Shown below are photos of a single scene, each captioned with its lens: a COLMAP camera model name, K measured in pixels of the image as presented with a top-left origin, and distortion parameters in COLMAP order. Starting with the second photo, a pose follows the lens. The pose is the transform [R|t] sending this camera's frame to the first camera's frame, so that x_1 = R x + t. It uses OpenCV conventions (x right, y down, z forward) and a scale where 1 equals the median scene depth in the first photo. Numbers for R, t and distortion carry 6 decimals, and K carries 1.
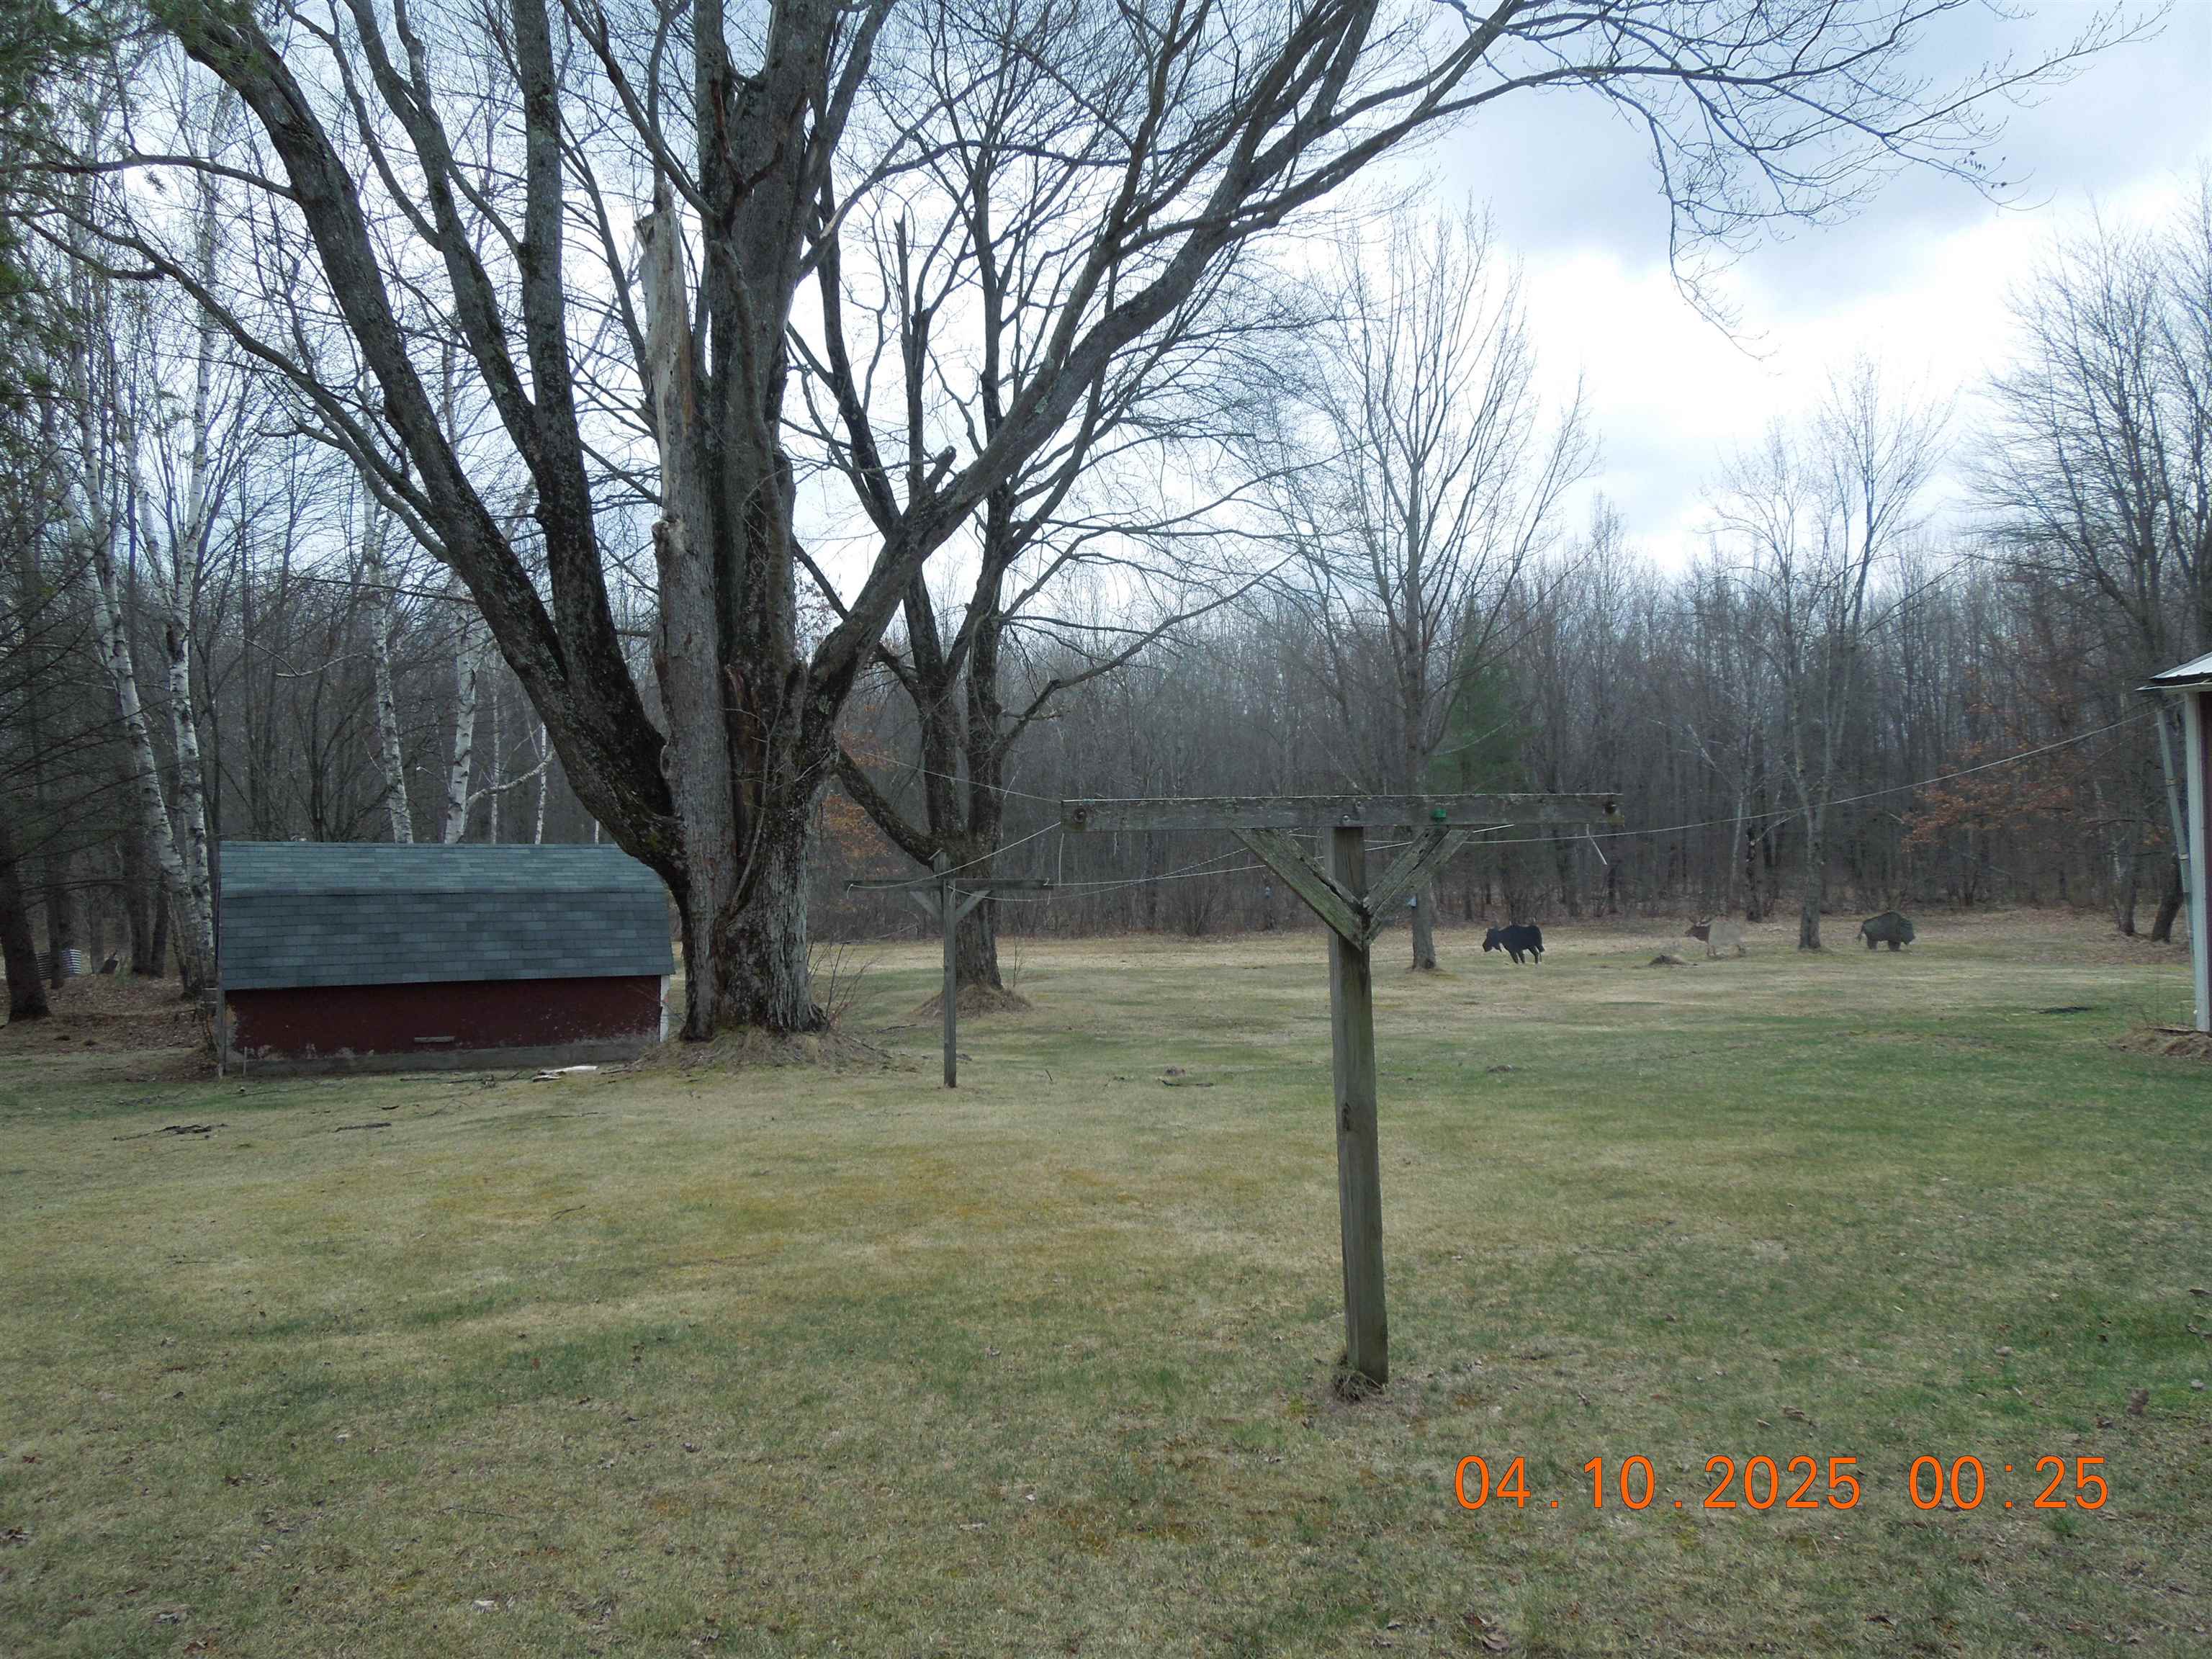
lens RADIAL K [[1666.4, 0, 1106.0], [0, 1666.4, 829.5], [0, 0, 1]] dist [-0.011691, 0.003973]
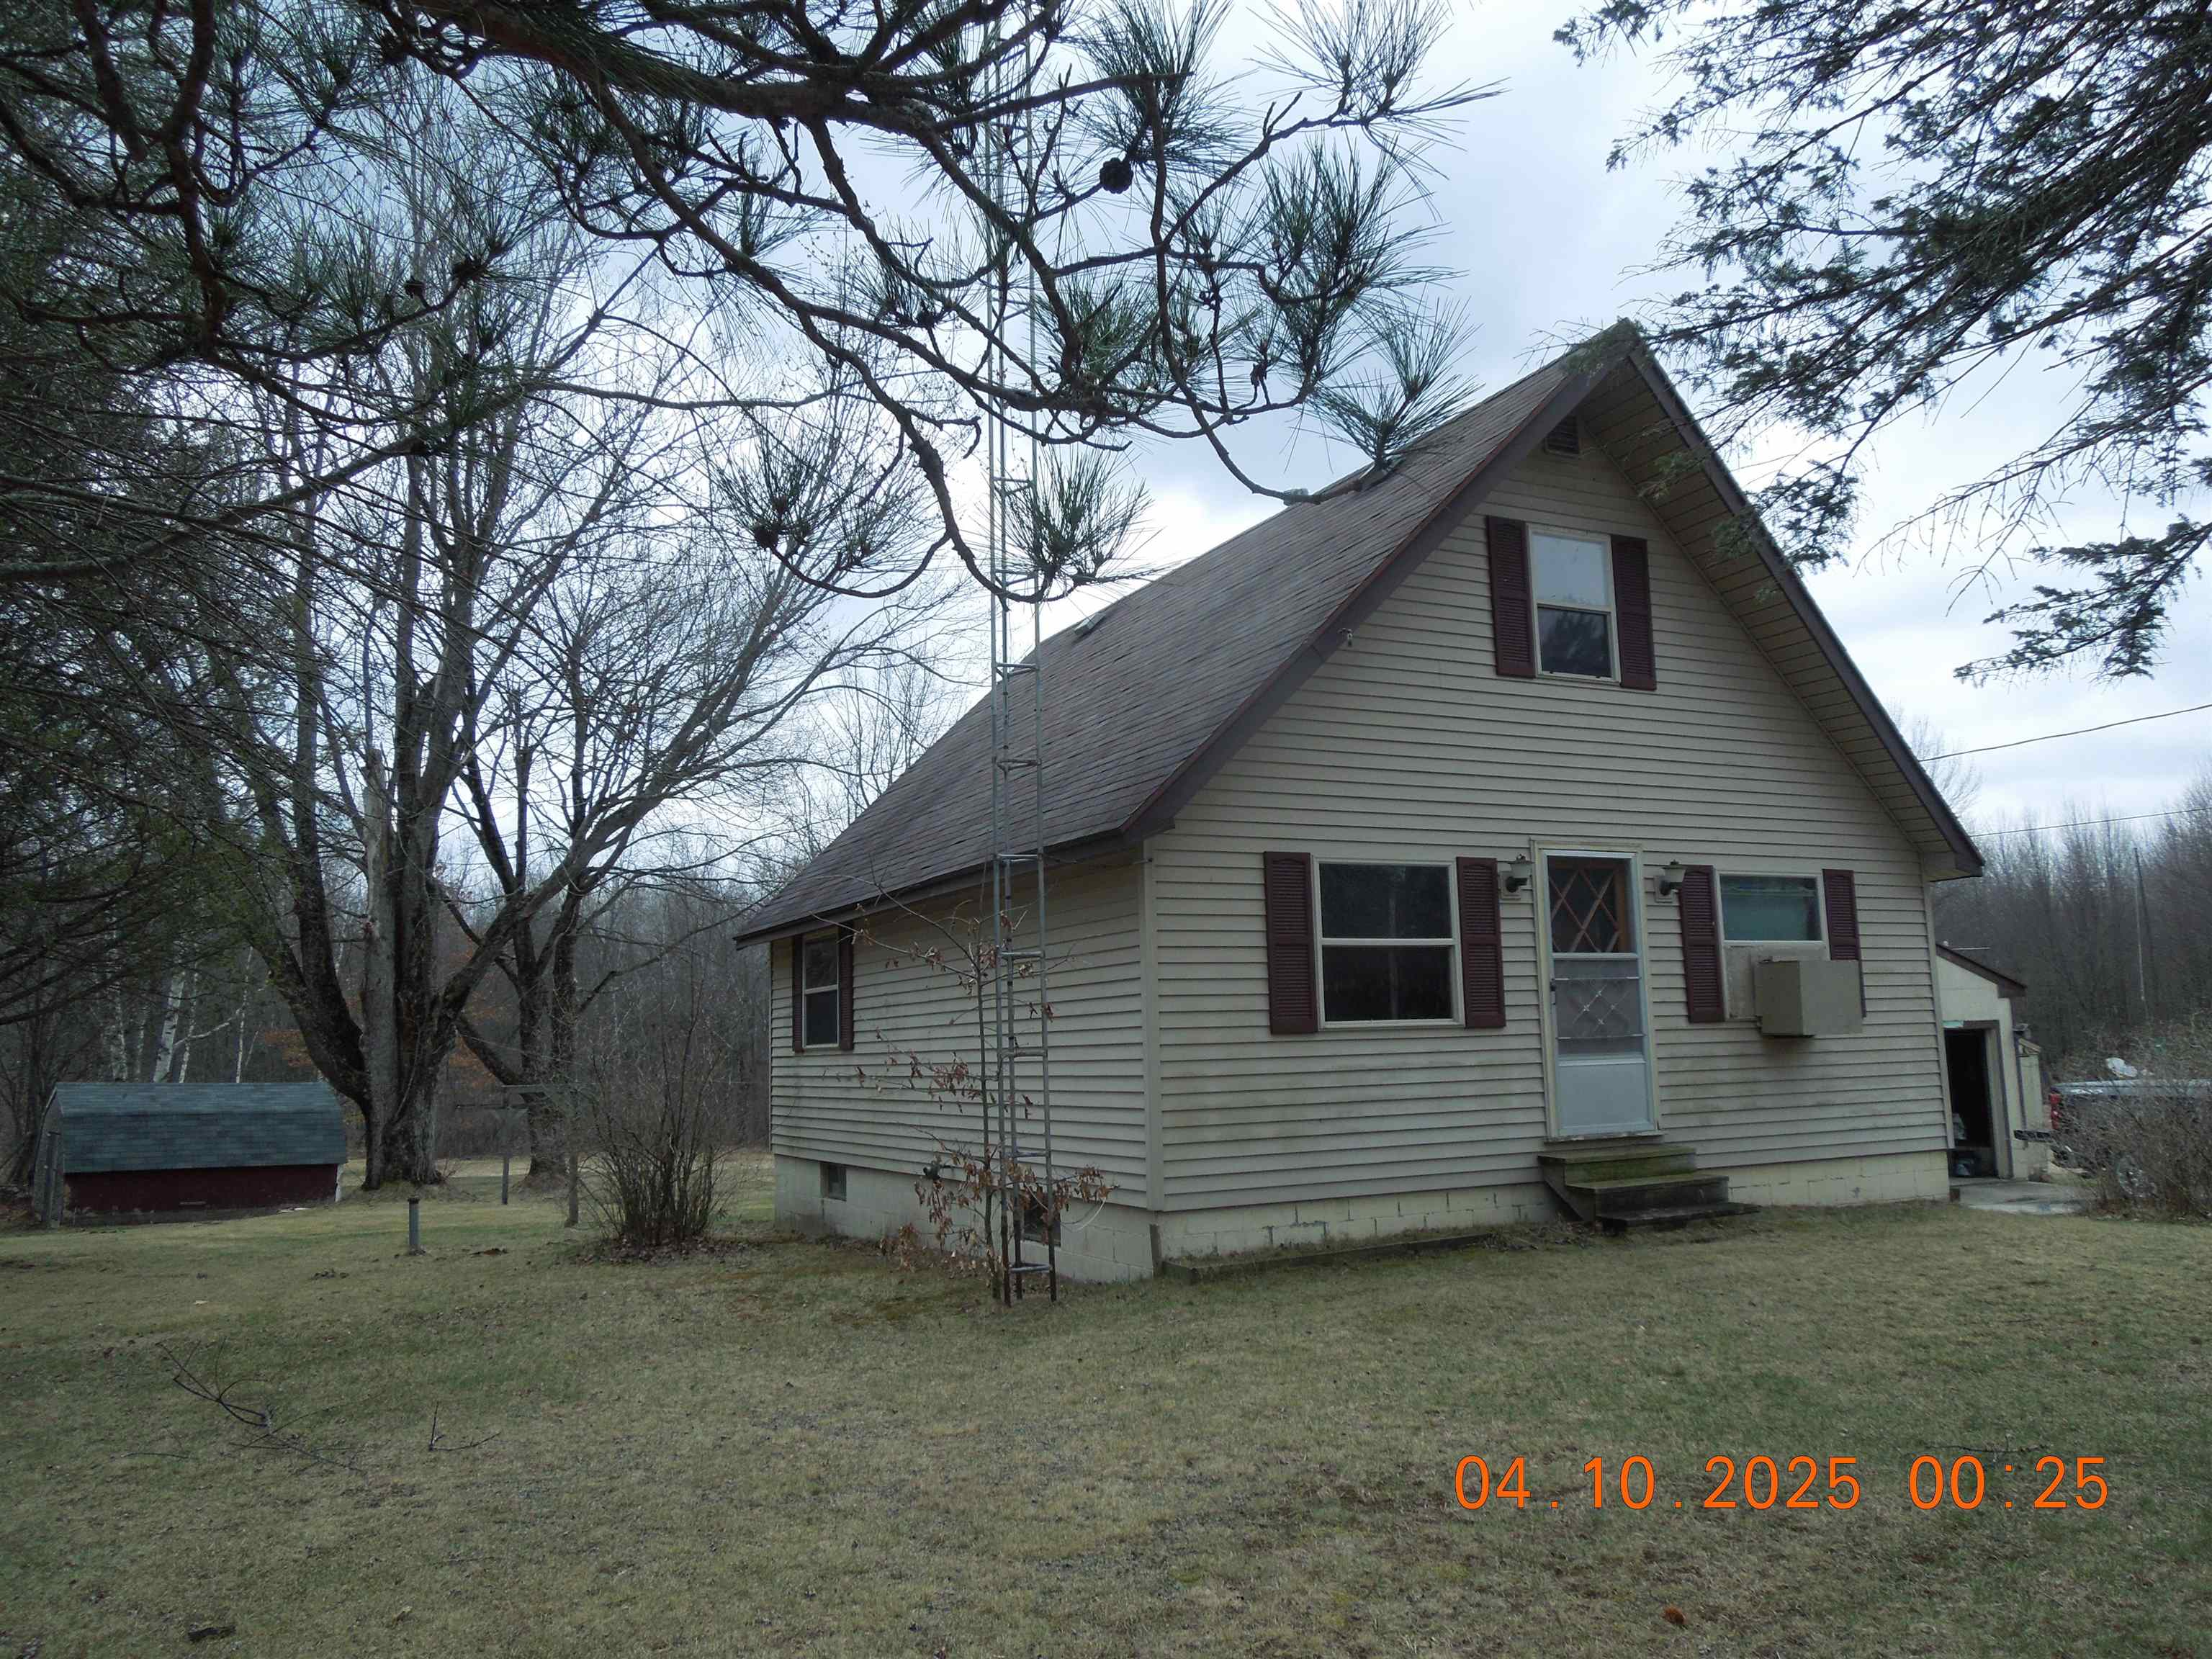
lens RADIAL K [[1666.4, 0, 1106.0], [0, 1666.4, 829.5], [0, 0, 1]] dist [-0.011691, 0.003973]
pose [[0.979507, 0.024430, 0.199922, 0.149457], [0.001633, 0.991621, -0.129171, -0.028073], [-0.201402, 0.126850, 0.971260, -0.851363]]
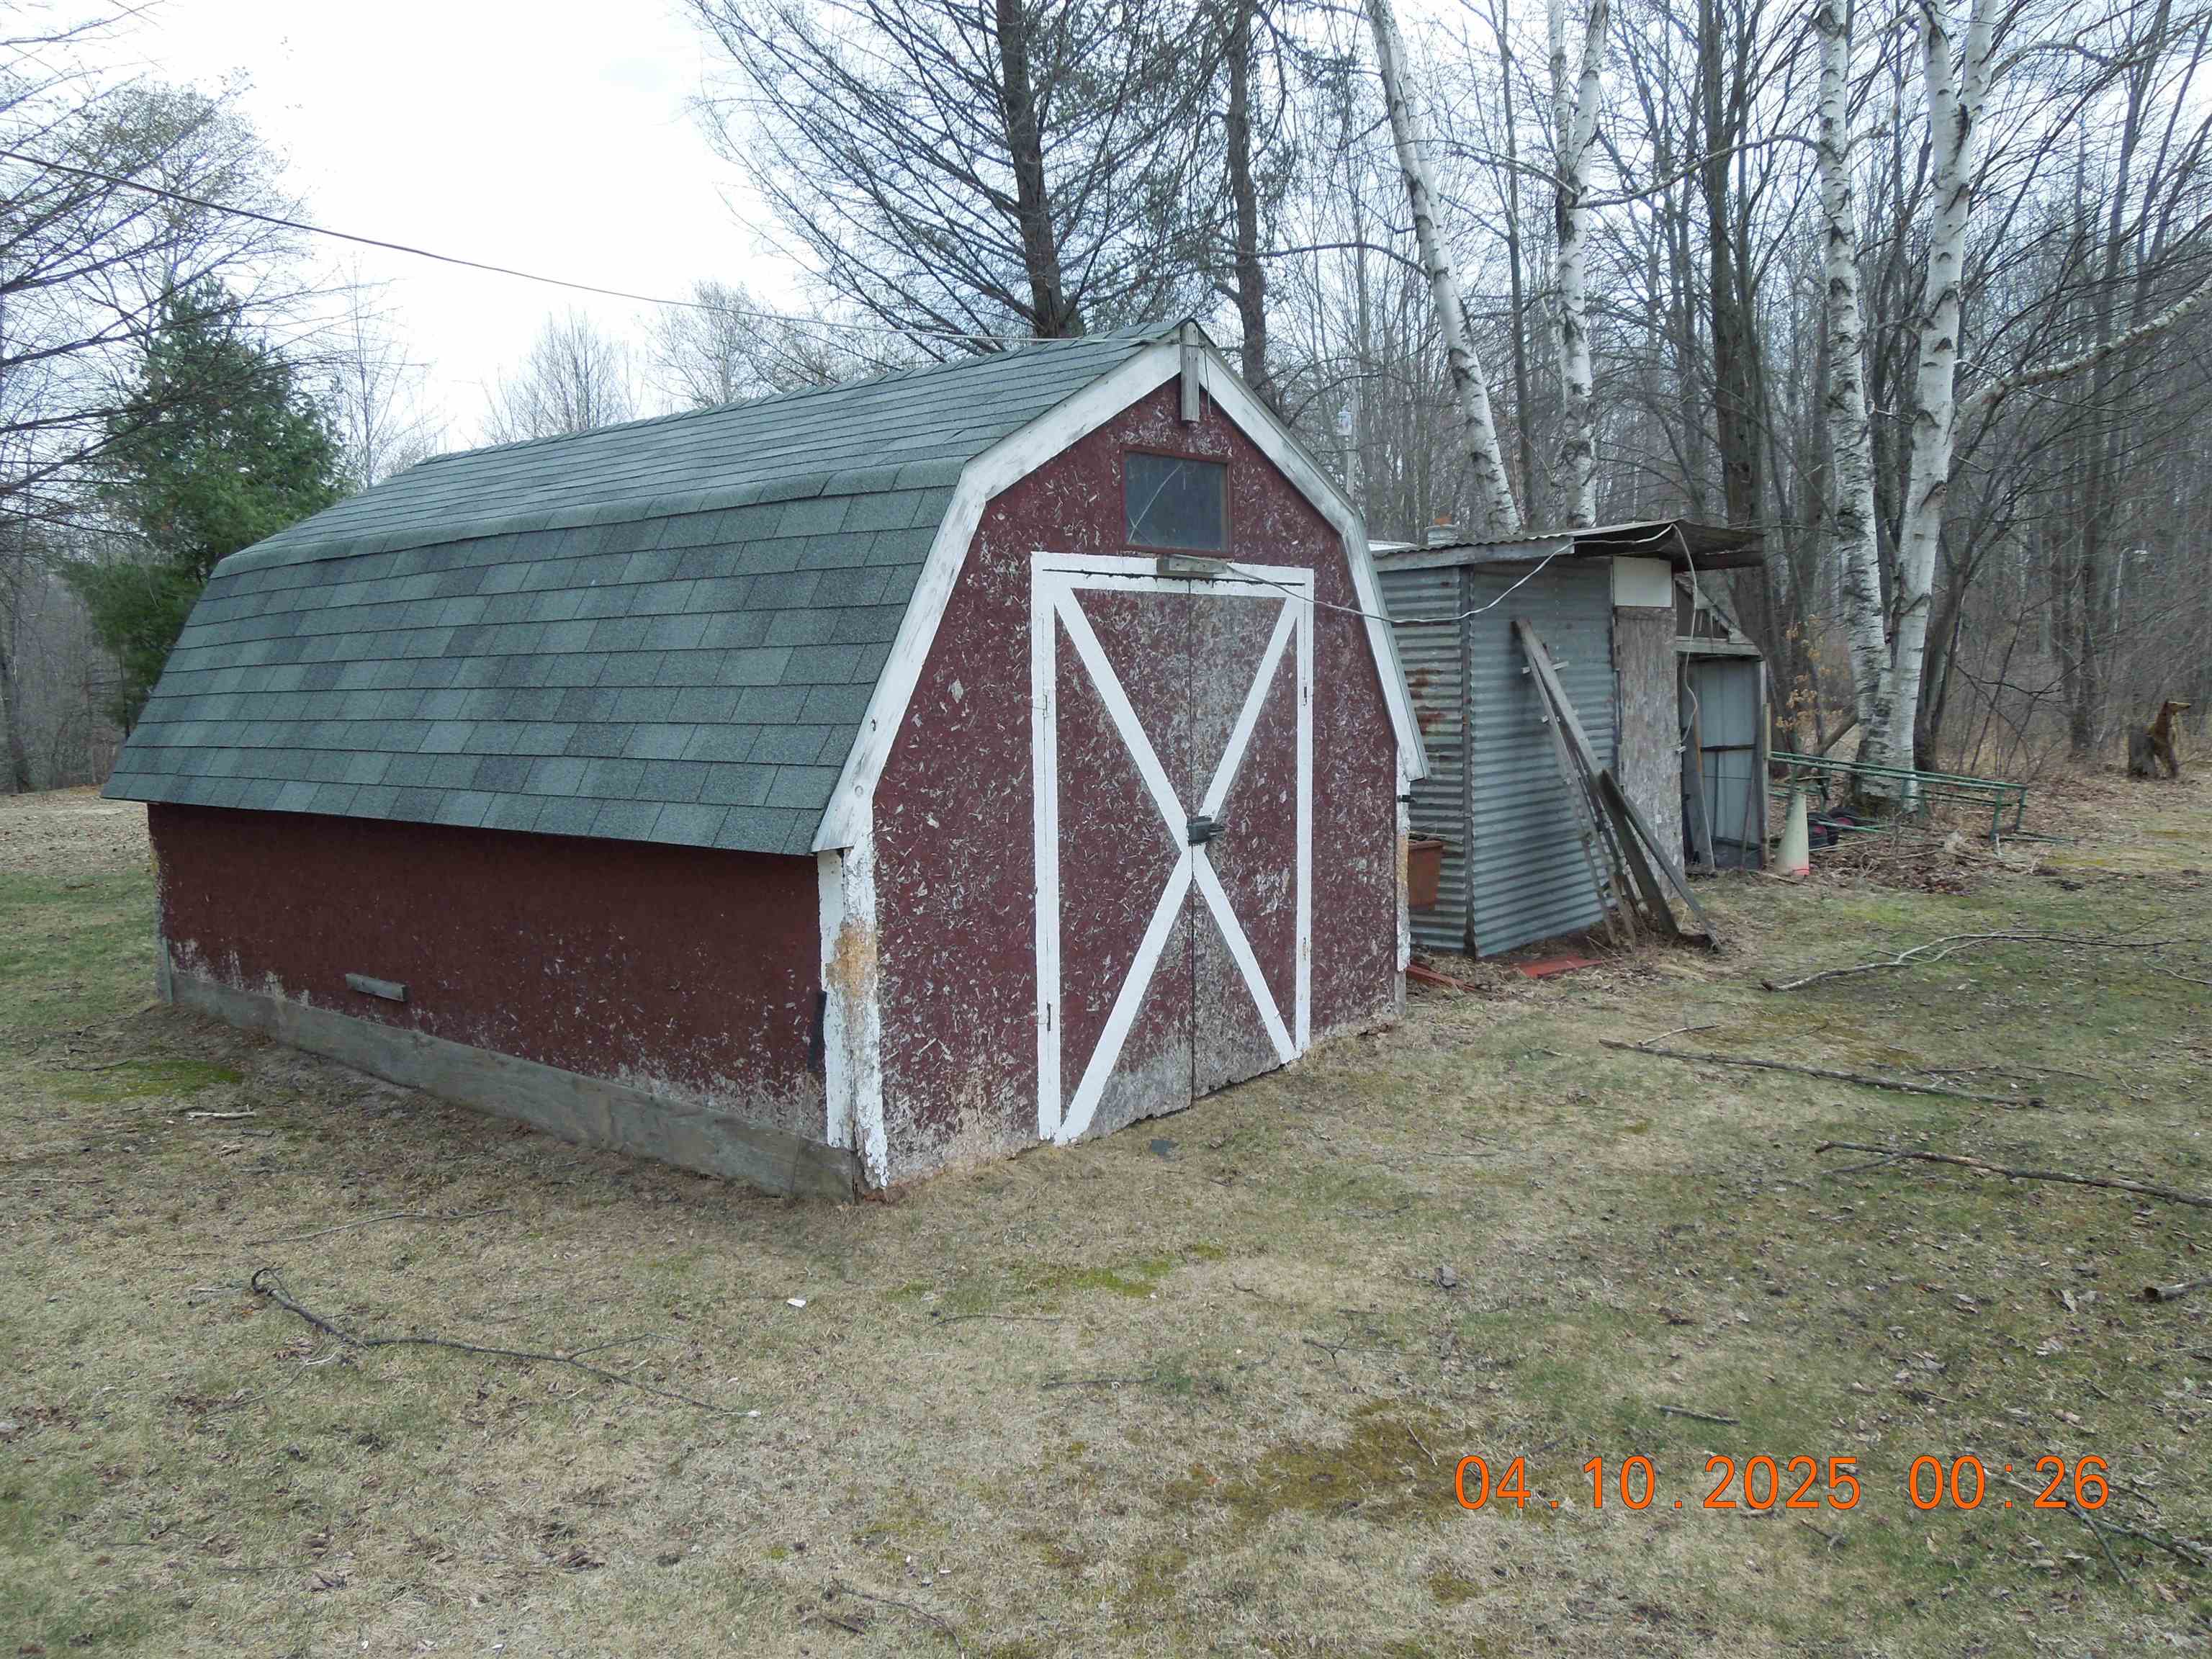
lens RADIAL K [[1666.4, 0, 1106.0], [0, 1666.4, 829.5], [0, 0, 1]] dist [-0.011691, 0.003973]
pose [[0.337051, 0.093738, -0.936808, -0.048530], [0.035145, 0.993085, 0.112013, 0.065128], [0.940830, -0.070678, 0.331425, 1.059943]]
